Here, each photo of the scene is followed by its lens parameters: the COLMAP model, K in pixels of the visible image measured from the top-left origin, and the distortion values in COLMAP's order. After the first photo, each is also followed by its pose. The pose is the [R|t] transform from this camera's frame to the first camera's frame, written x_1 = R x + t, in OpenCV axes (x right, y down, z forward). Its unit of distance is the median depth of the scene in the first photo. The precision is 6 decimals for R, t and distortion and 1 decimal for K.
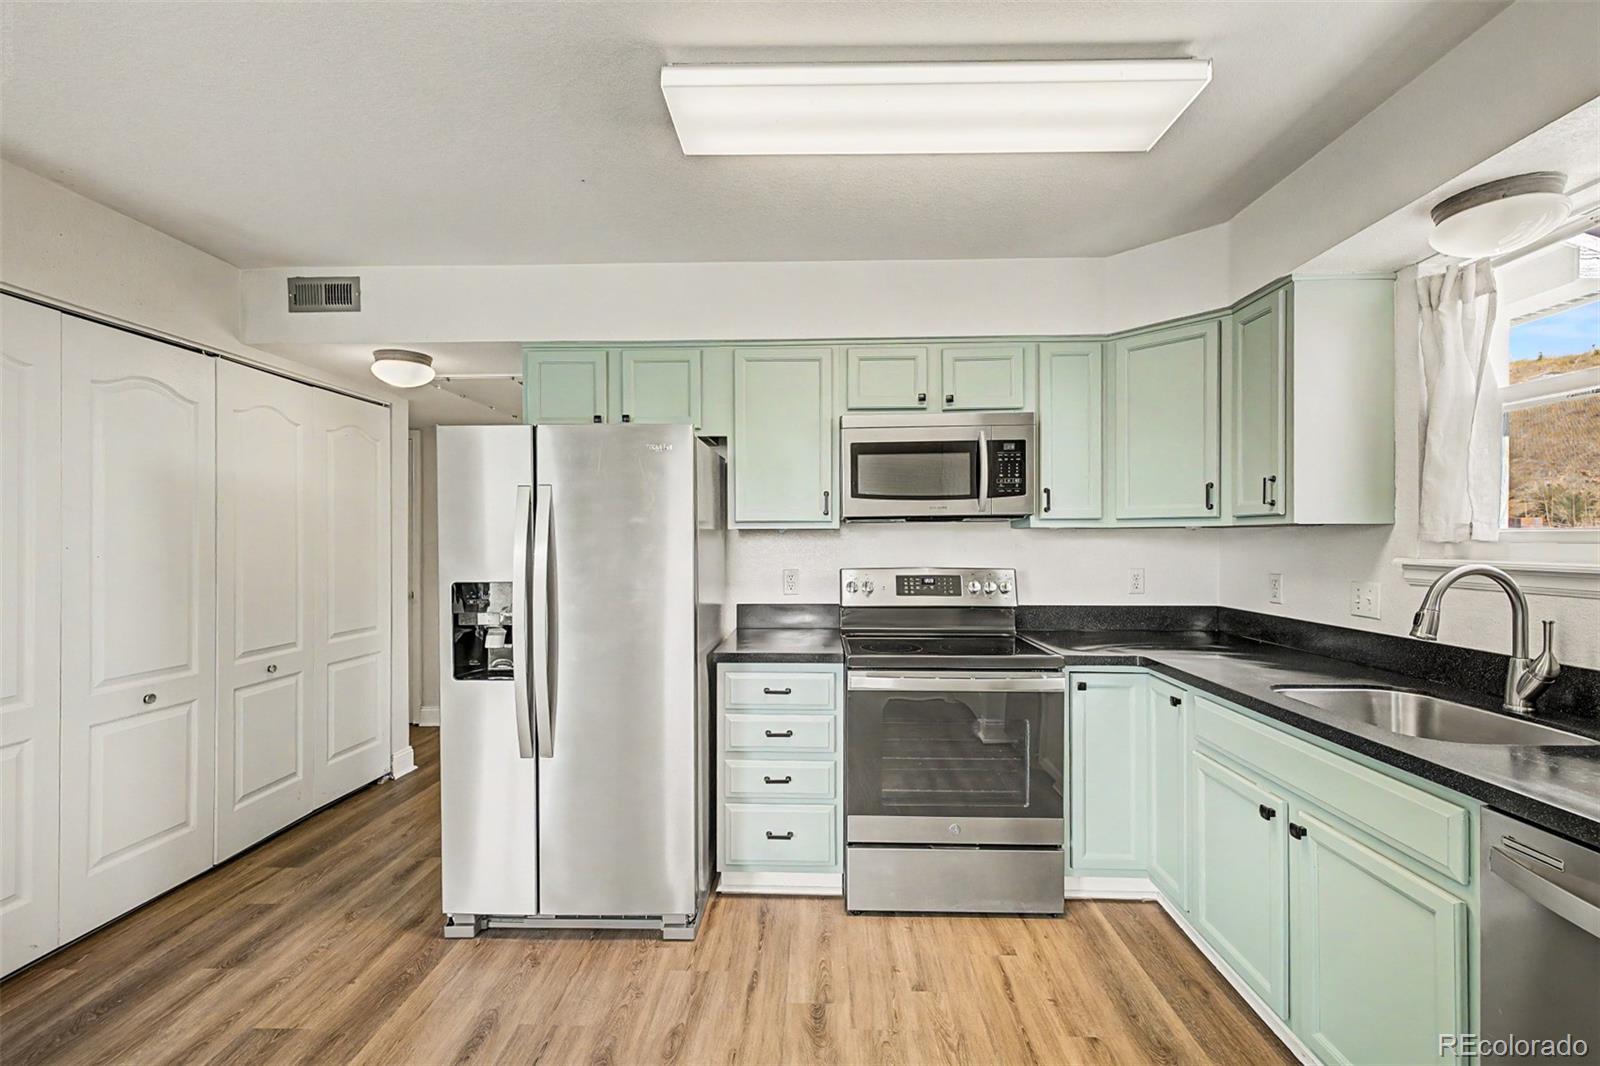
lens RADIAL K [[670.6, 0, 802.8], [0, 670.6, 537.8], [0, 0, 1]] dist [0.014457, -0.005095]
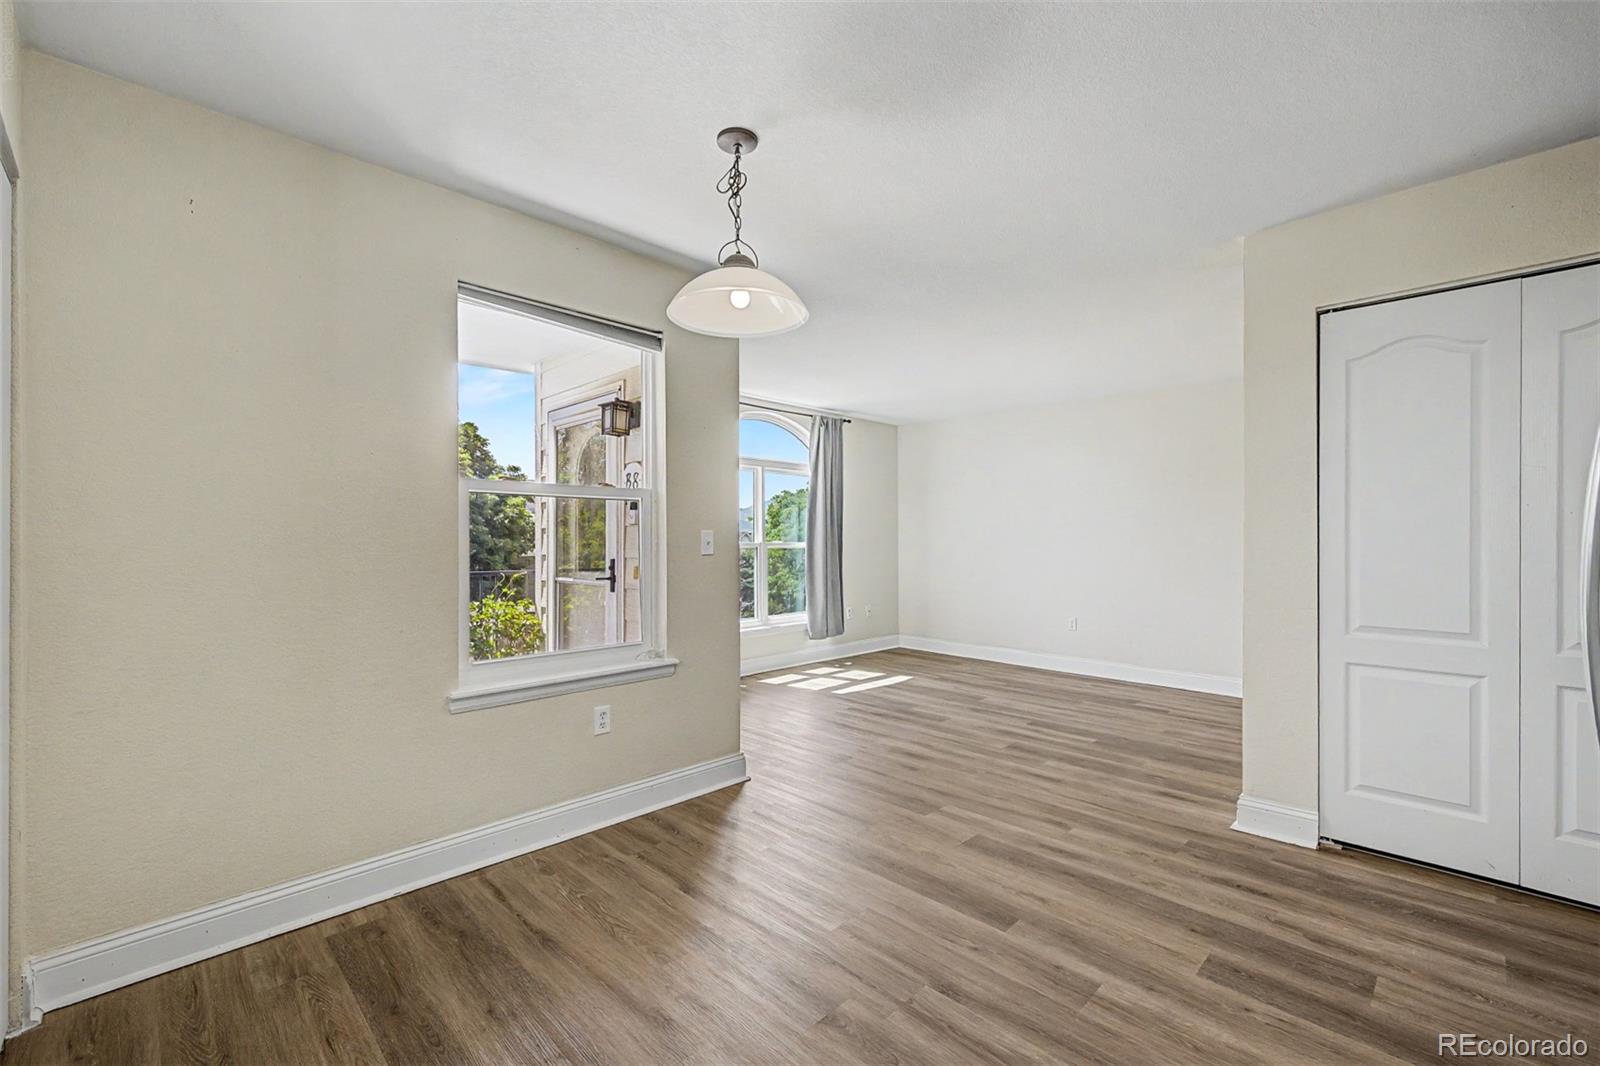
lens RADIAL K [[678.2, 0, 796.2], [0, 678.2, 542.0], [0, 0, 1]] dist [0.003107, -0.000215]
pose [[-0.694376, 0.005884, -0.719589, 0.395475], [0.004712, 0.999982, 0.003630, 0.058581], [0.719597, -0.000870, -0.694391, 0.847291]]
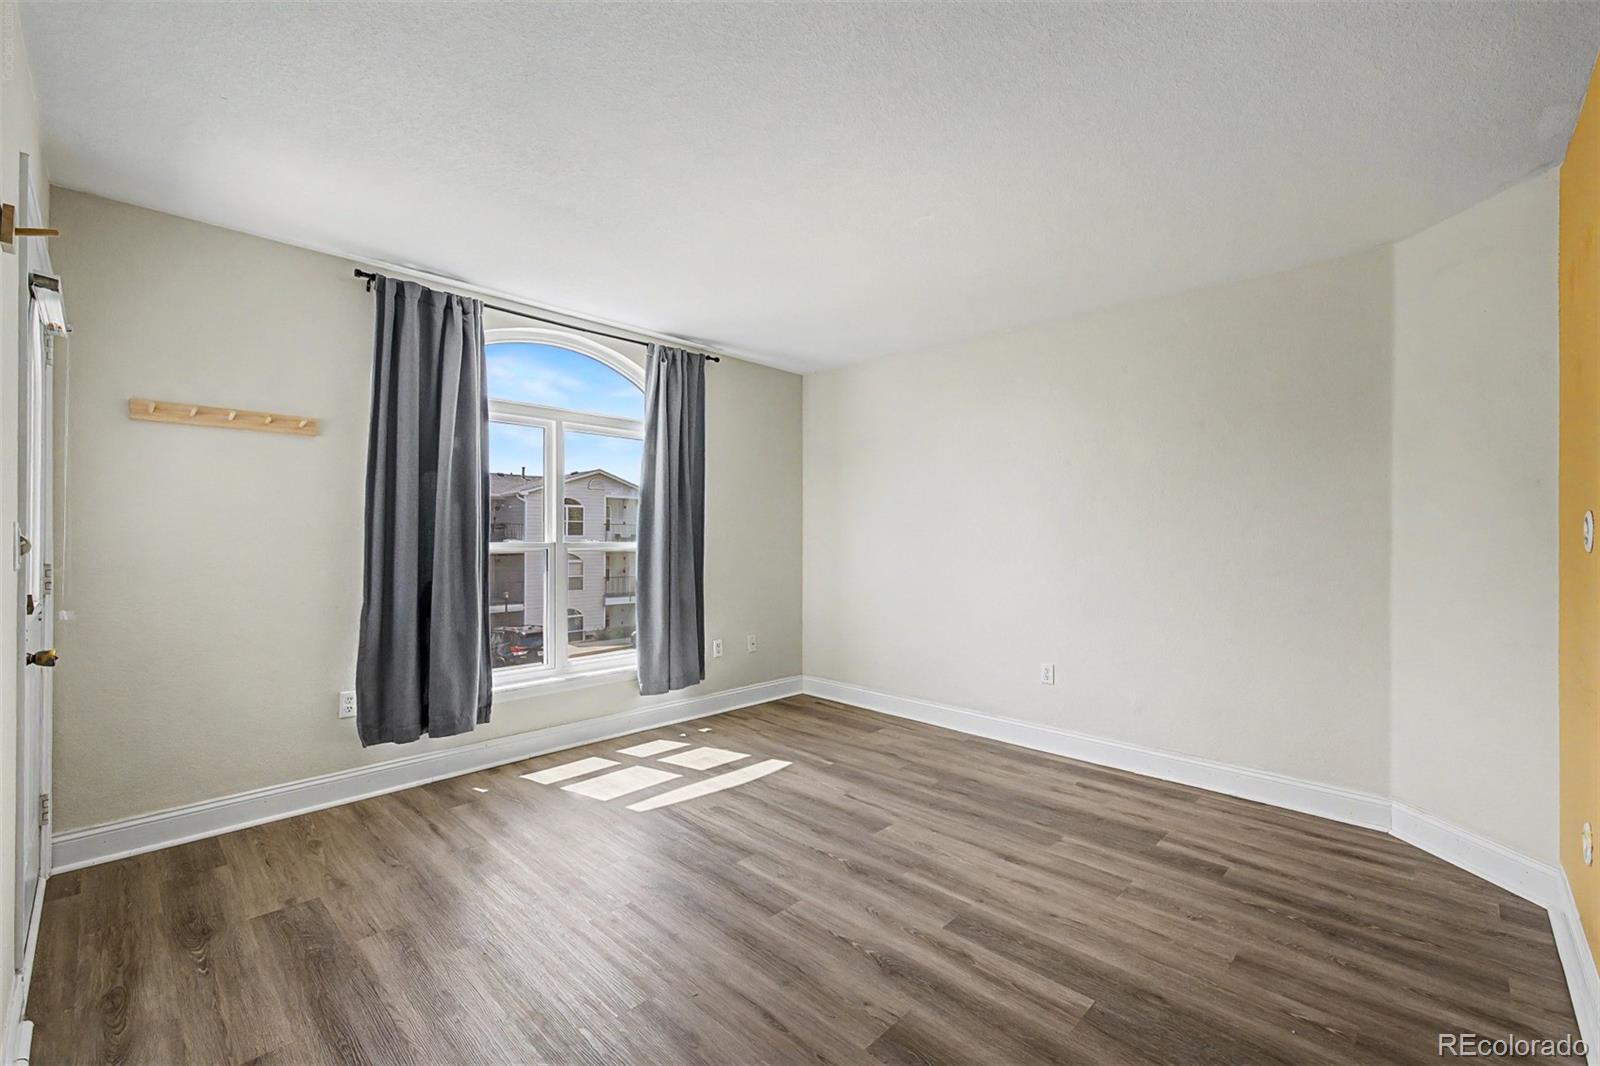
lens RADIAL K [[677.5, 0, 801.9], [0, 677.5, 540.6], [0, 0, 1]] dist [0.010786, -0.000233]
pose [[-0.673177, 0.003482, -0.739473, -0.593014], [-0.001305, 0.999982, 0.005898, 0.054950], [0.739480, 0.004935, -0.673160, 0.468644]]
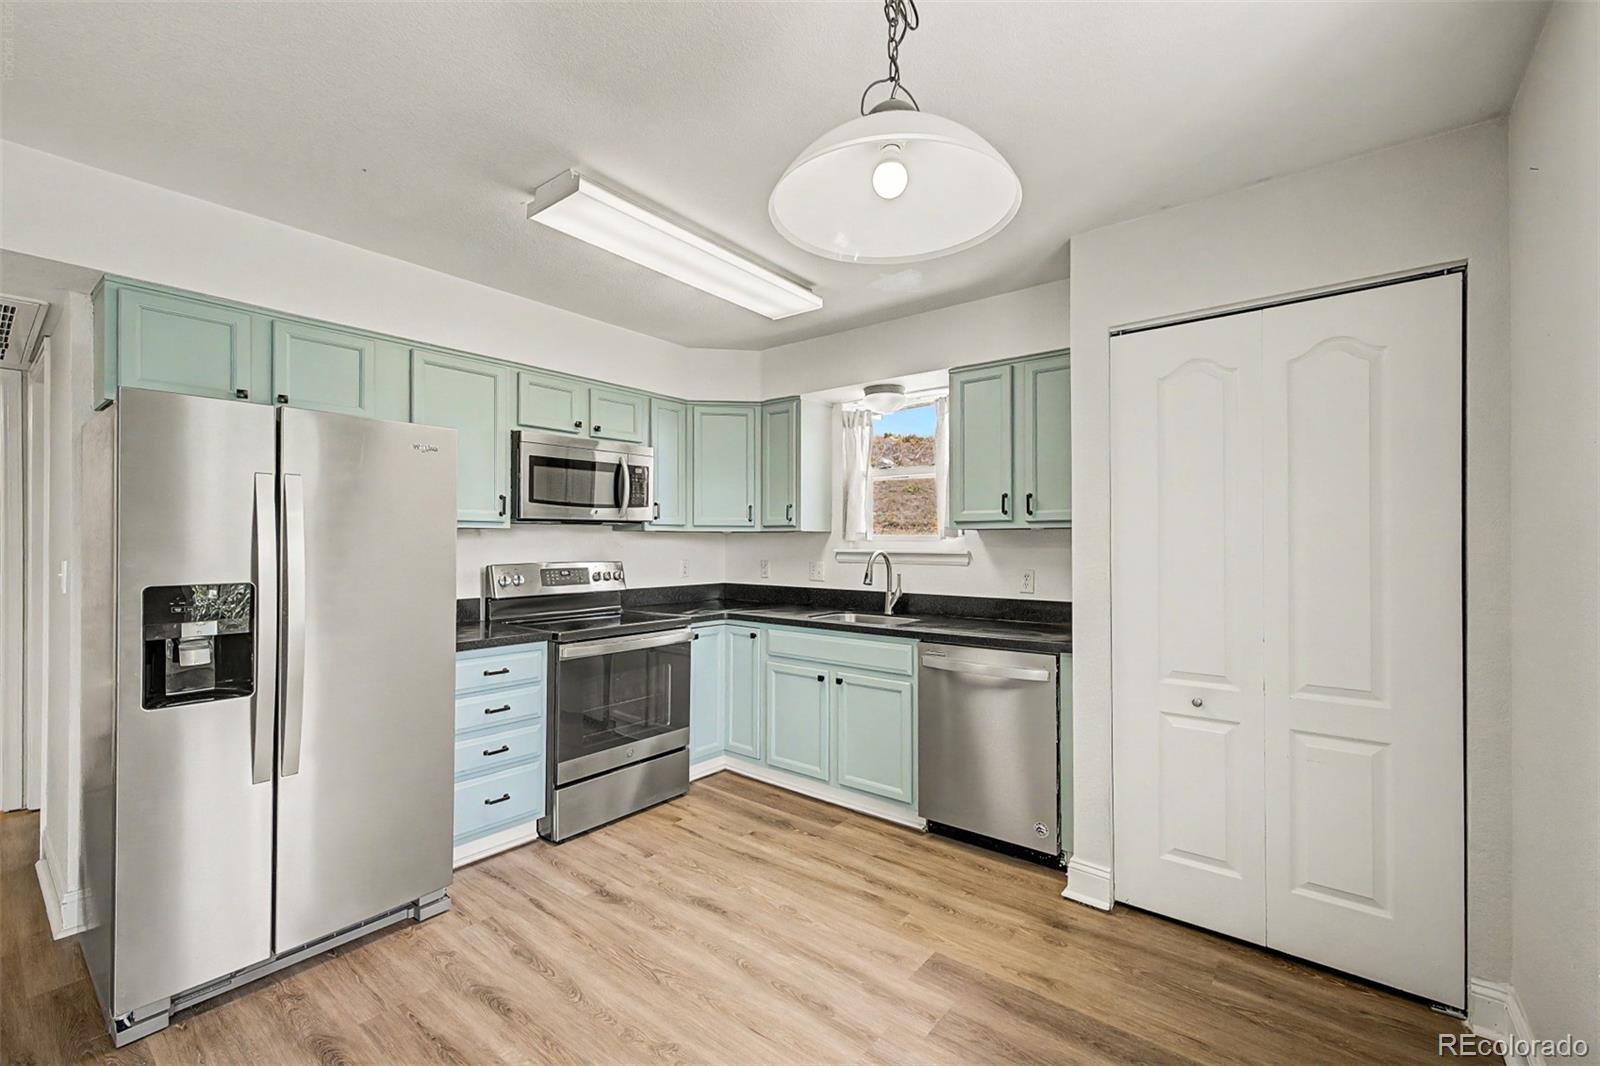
lens RADIAL K [[670.6, 0, 802.8], [0, 670.6, 537.8], [0, 0, 1]] dist [0.014457, -0.005095]
pose [[0.601134, 0.008041, 0.799108, -0.655173], [-0.003400, 0.999966, -0.007504, 0.010329], [-0.799141, 0.001794, 0.601141, -0.092158]]
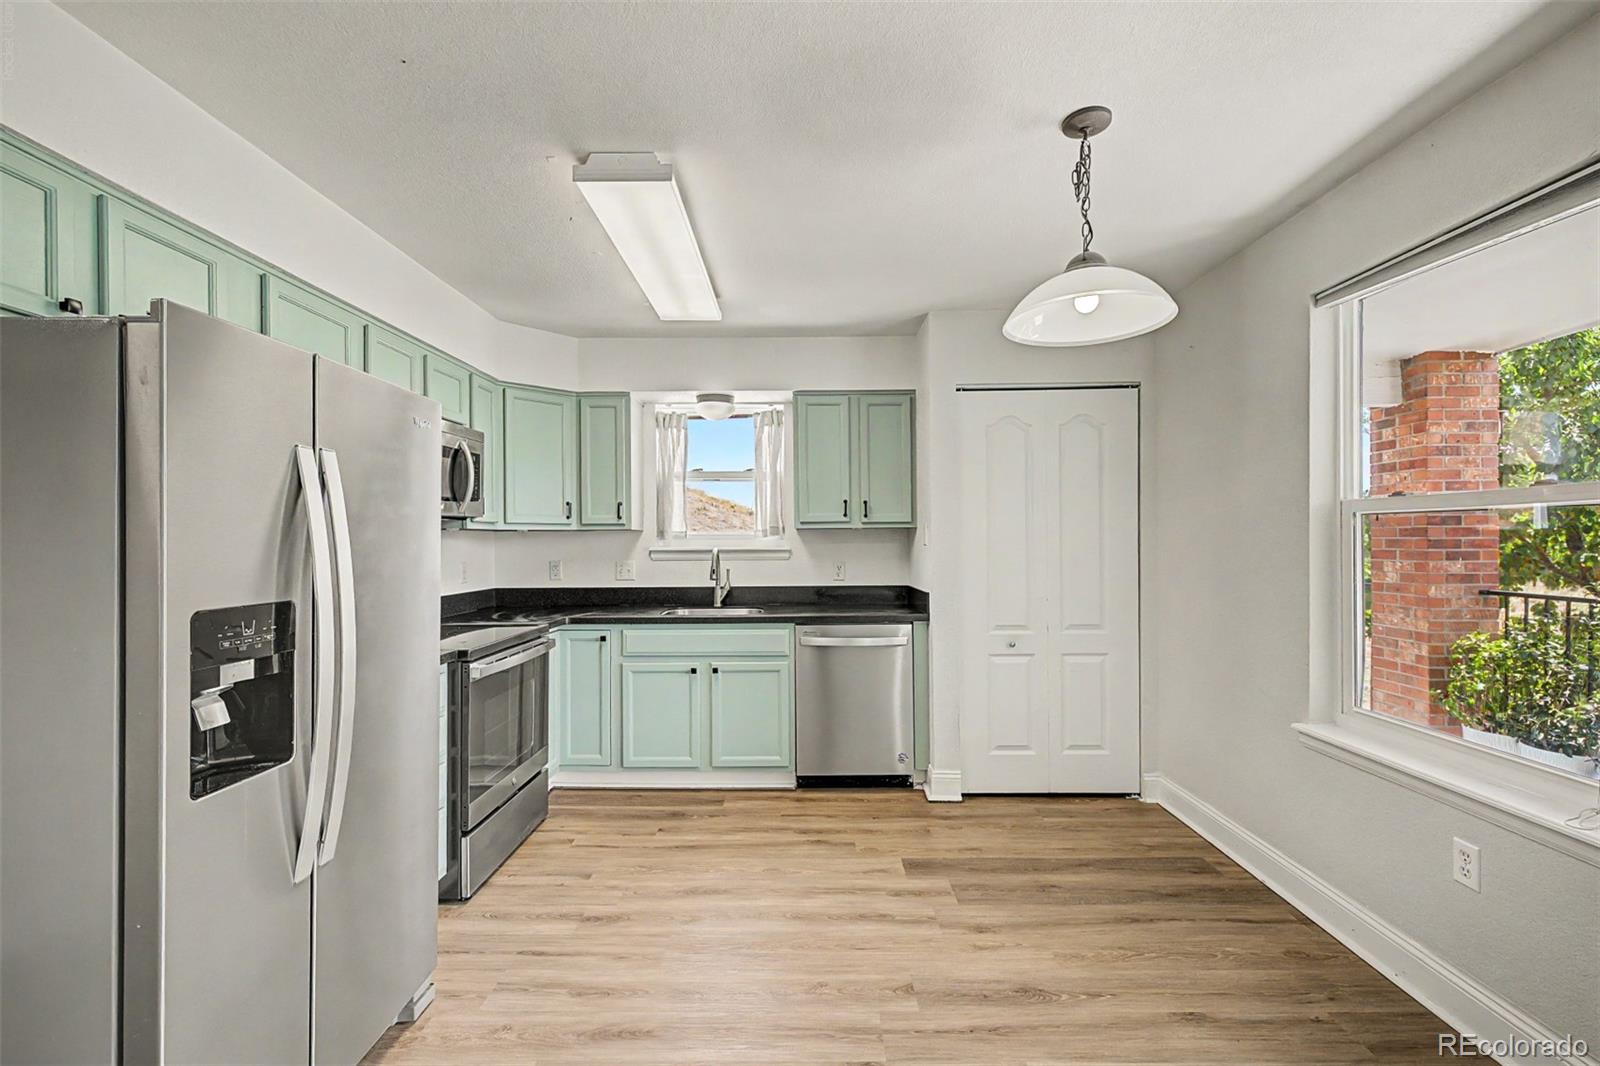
lens RADIAL K [[677.5, 0, 801.9], [0, 677.5, 540.6], [0, 0, 1]] dist [0.010786, -0.000233]
pose [[-0.015562, 0.001896, 0.999877, -0.996394], [0.005868, 0.999981, -0.001805, 0.013278], [-0.999862, 0.005839, -0.015573, 0.511241]]
